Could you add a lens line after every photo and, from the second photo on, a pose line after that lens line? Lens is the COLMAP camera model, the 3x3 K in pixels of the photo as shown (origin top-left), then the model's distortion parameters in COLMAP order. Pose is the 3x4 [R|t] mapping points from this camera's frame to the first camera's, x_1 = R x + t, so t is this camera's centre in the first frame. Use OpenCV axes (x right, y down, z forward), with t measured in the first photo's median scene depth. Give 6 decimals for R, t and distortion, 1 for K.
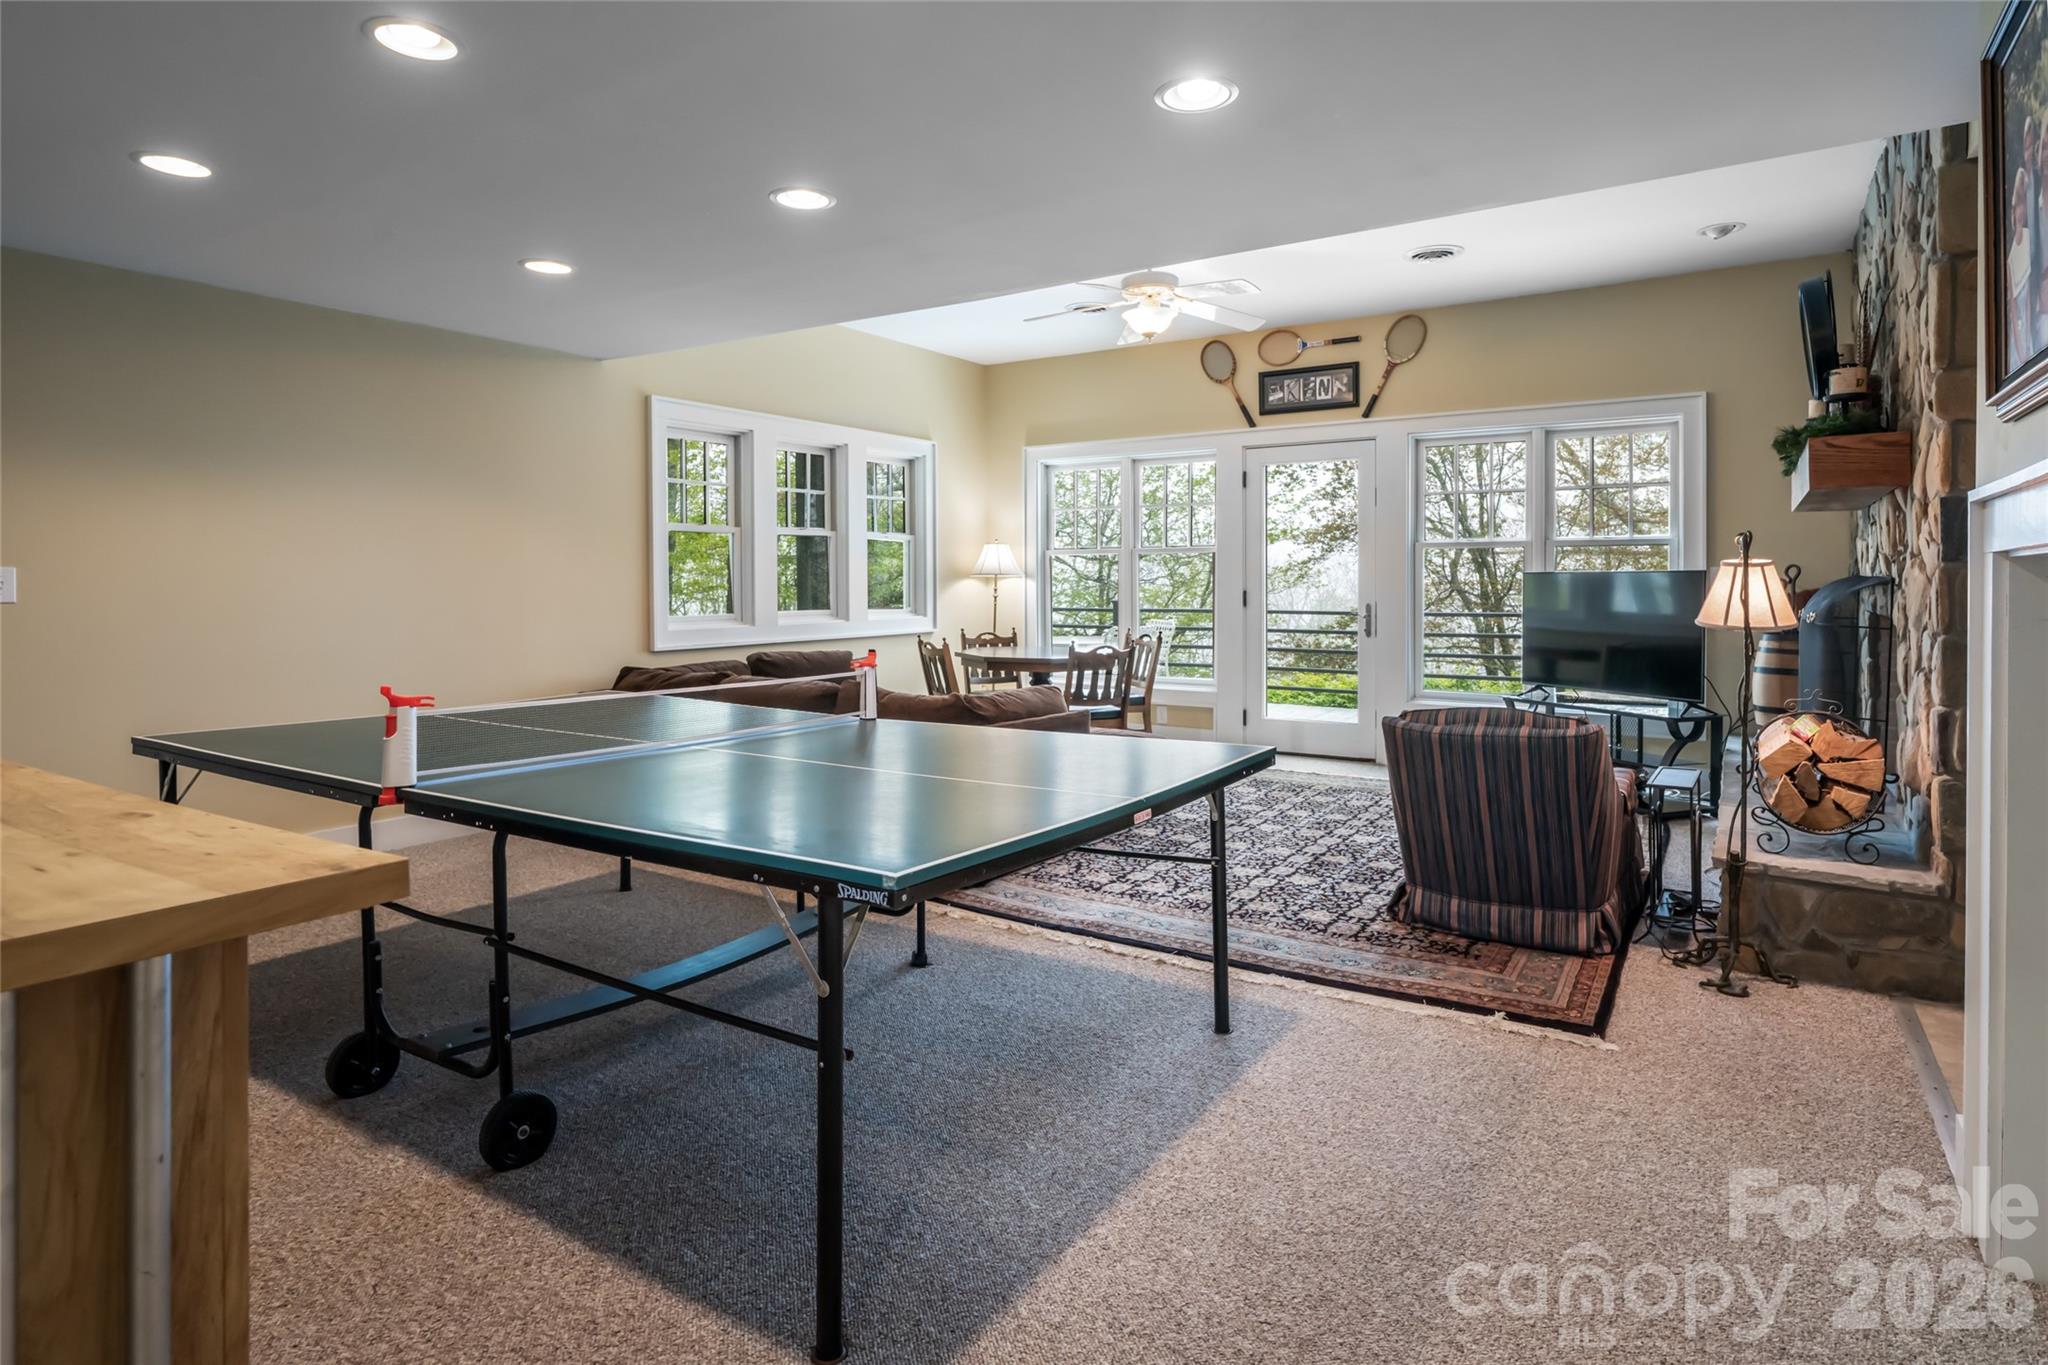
lens RADIAL K [[1086.7, 0, 1025.5], [0, 1086.7, 594.9], [0, 0, 1]] dist [0.000164, -0.000031]
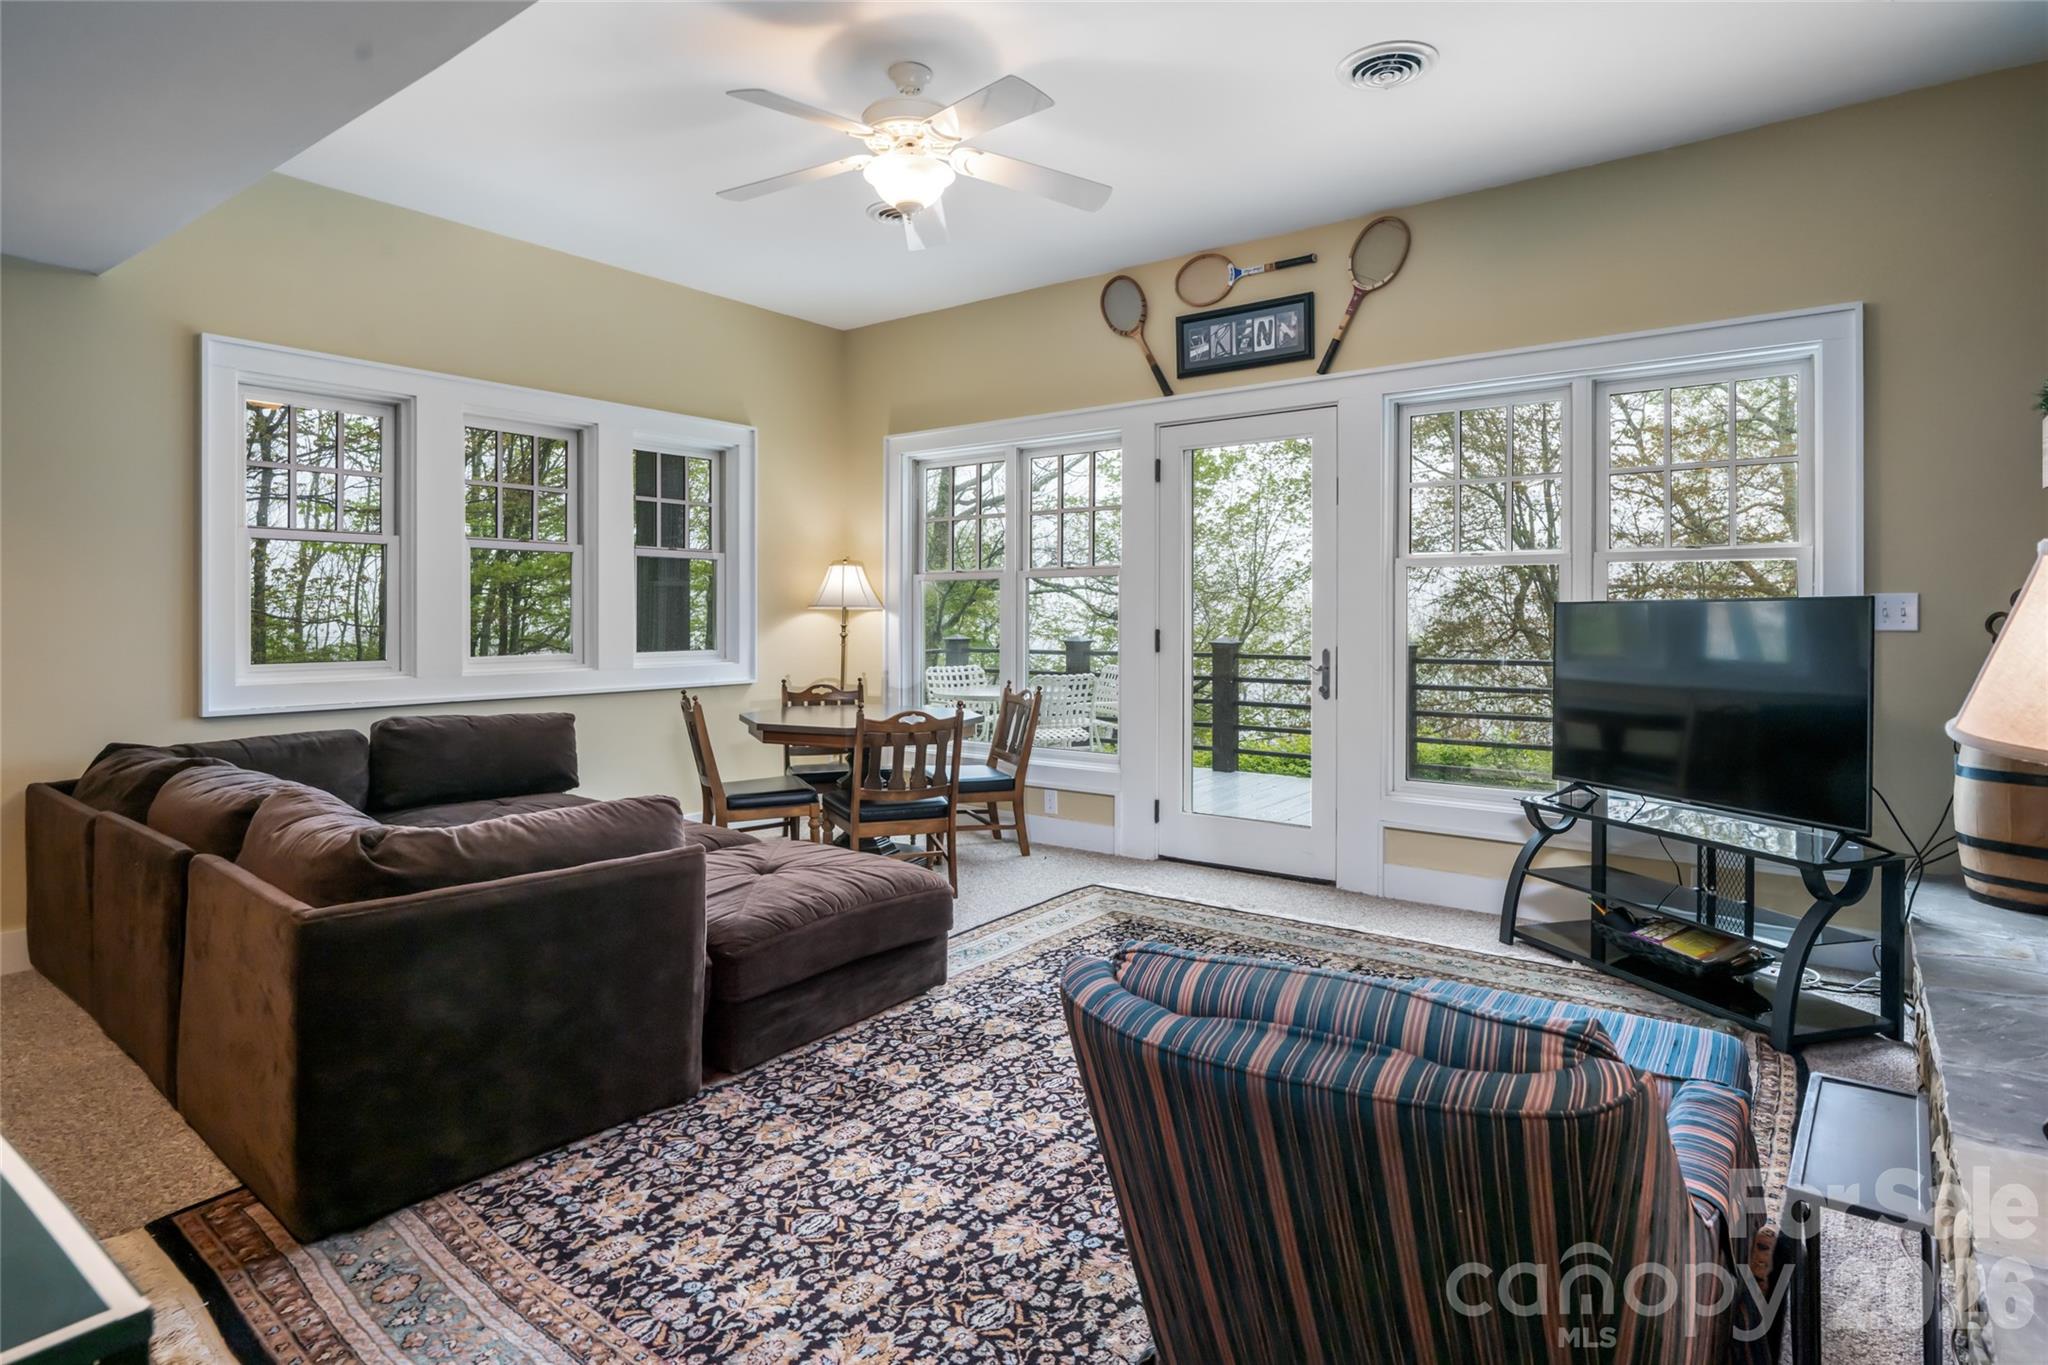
lens RADIAL K [[1086.3, 0, 1023.5], [0, 1086.3, 625.1], [0, 0, 1]] dist [0.001986, 0.000346]
pose [[0.997741, 0.003696, -0.067083, 0.171113], [-0.004145, 0.999970, -0.006556, -0.001699], [0.067056, 0.006819, 0.997726, 0.310324]]
